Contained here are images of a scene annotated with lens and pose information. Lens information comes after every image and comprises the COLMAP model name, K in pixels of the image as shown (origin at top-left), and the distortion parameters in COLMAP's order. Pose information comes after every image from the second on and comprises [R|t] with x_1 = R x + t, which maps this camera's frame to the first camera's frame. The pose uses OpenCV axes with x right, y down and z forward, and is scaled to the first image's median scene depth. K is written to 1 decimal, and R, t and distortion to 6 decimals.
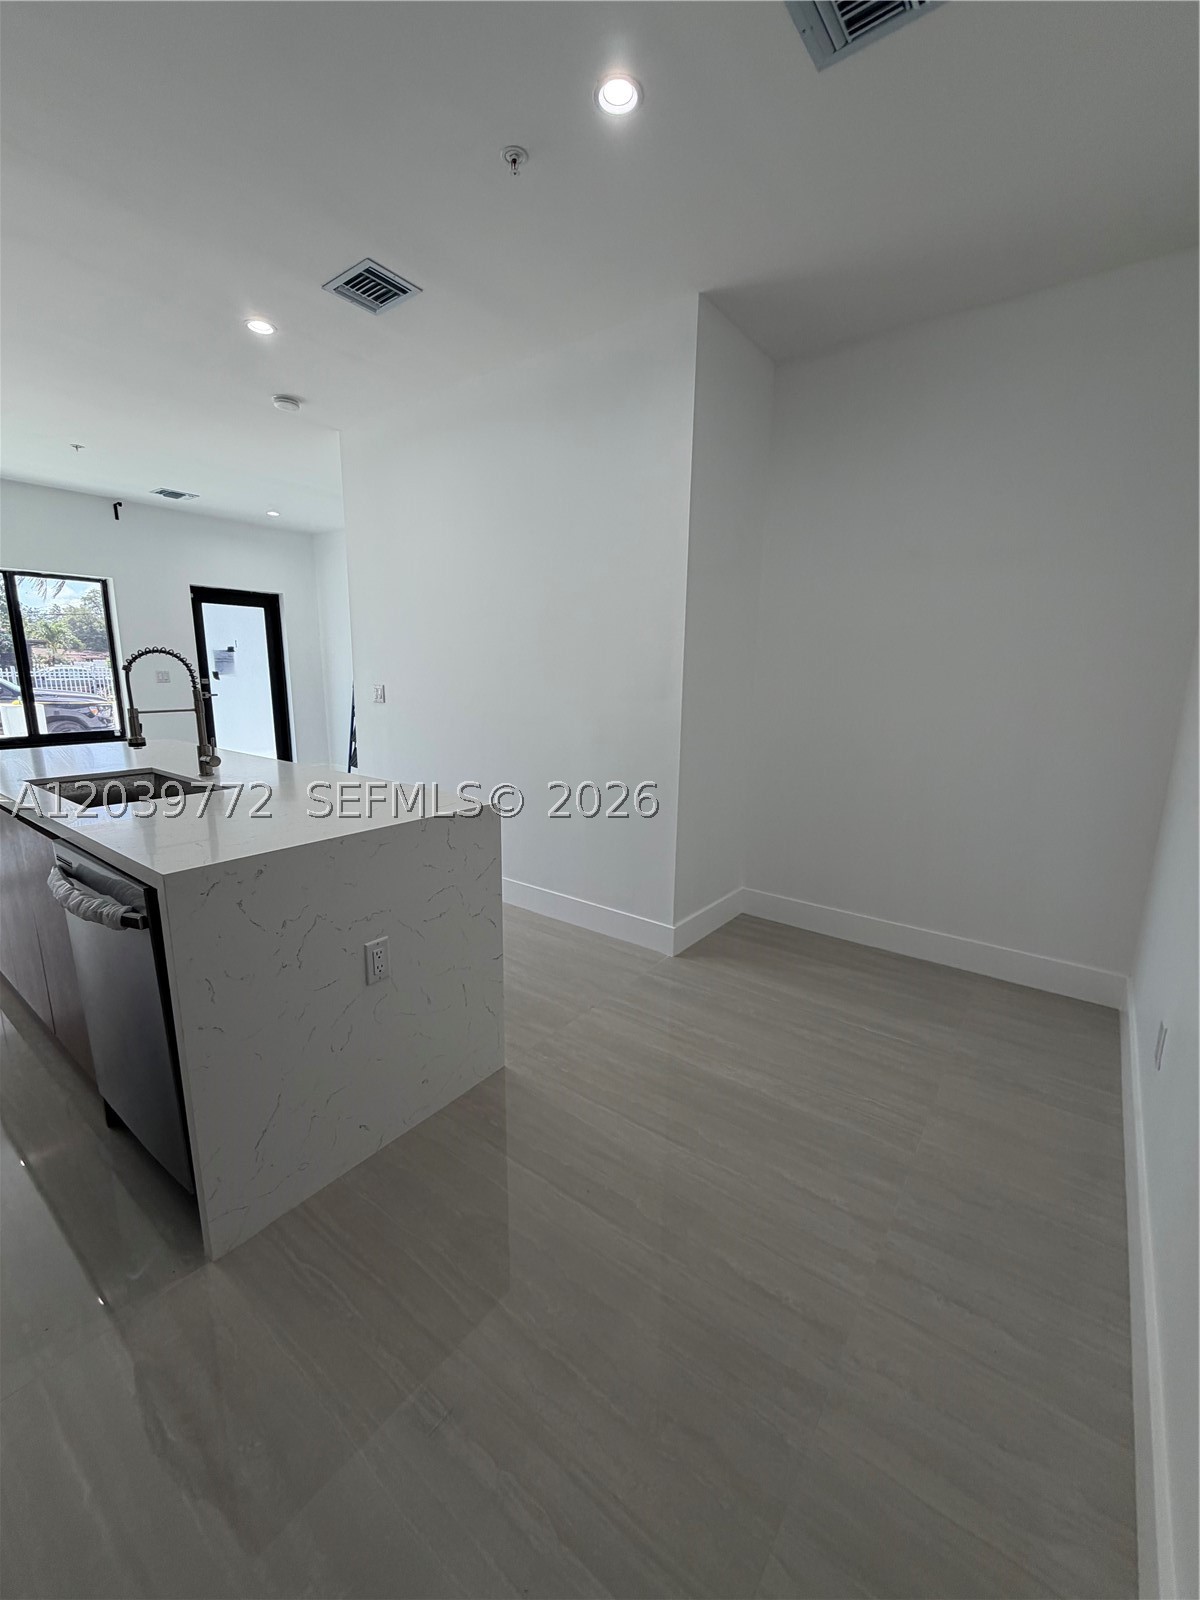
lens RADIAL K [[637.4, 0, 602.1], [0, 637.4, 801.4], [0, 0, 1]] dist [0.000306, 0.000170]
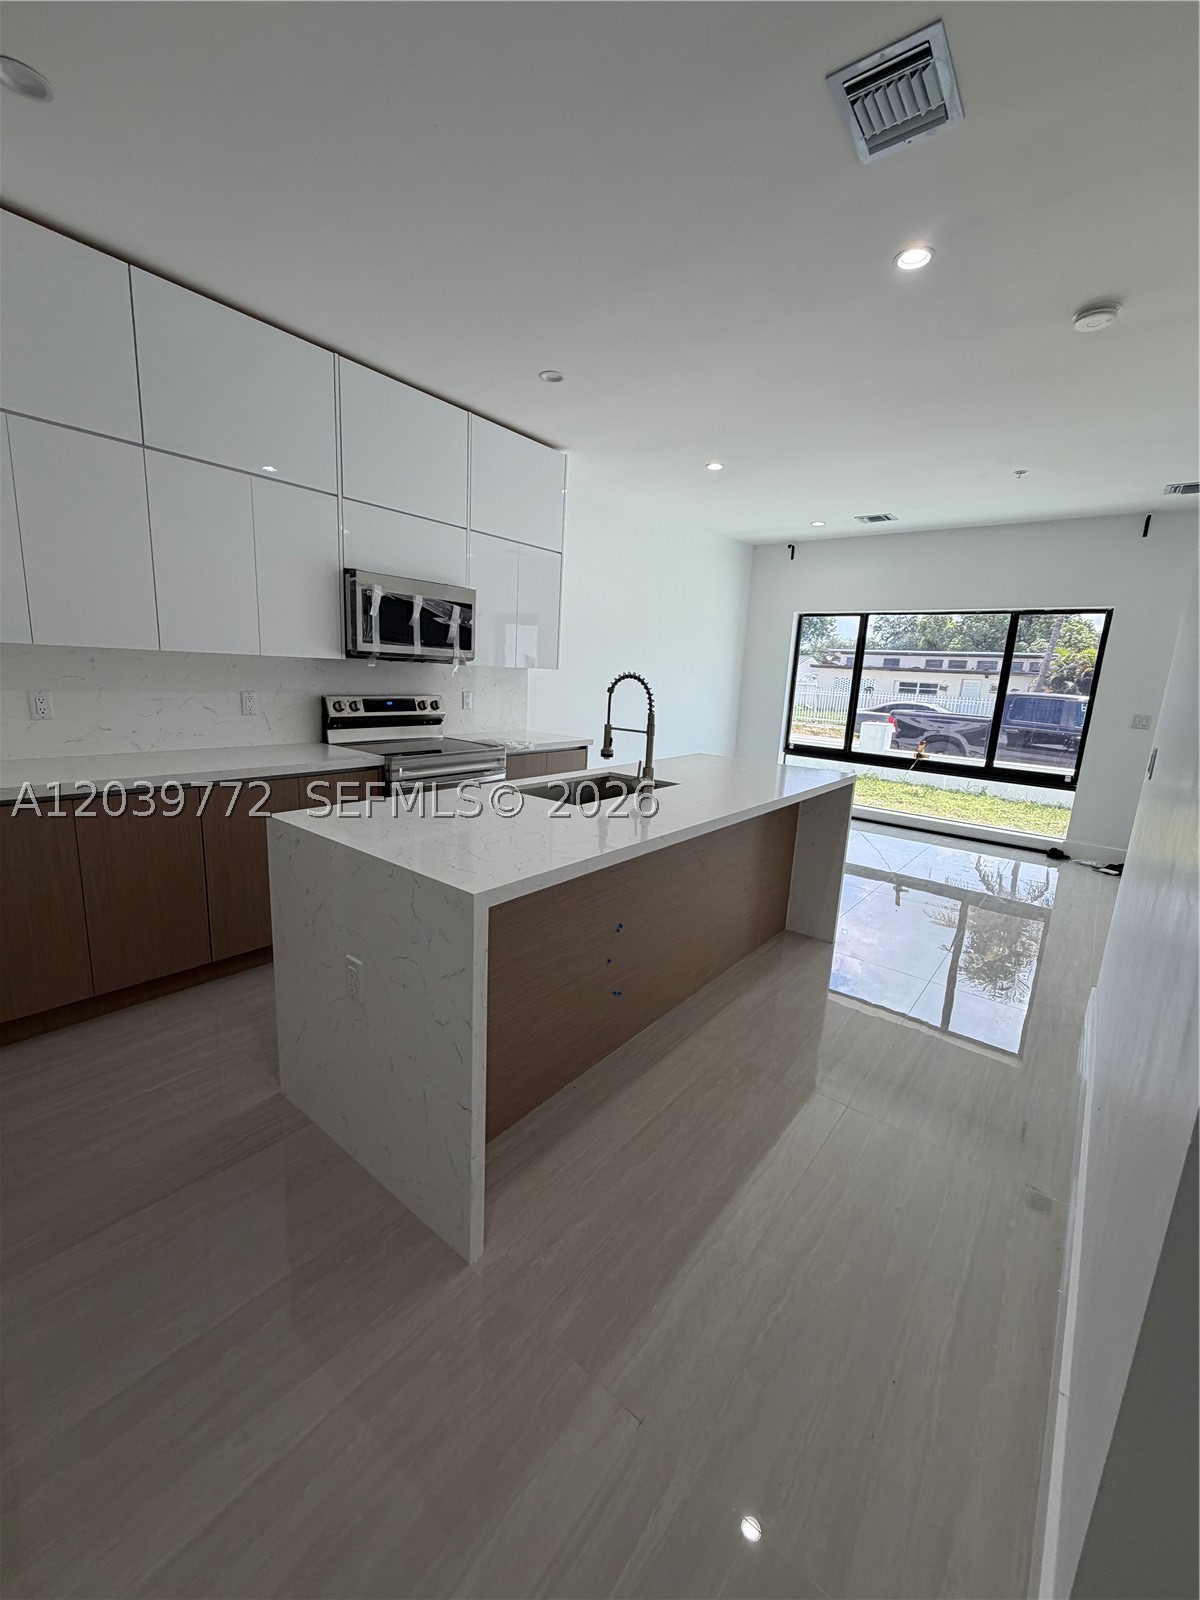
lens RADIAL K [[641.9, 0, 599.1], [0, 641.9, 798.8], [0, 0, 1]] dist [-0.000052, 0.000847]
pose [[-0.031208, 0.182848, -0.982646, 0.429886], [-0.252800, 0.949716, 0.184749, -0.225424], [0.967015, 0.254178, 0.016586, 0.985002]]
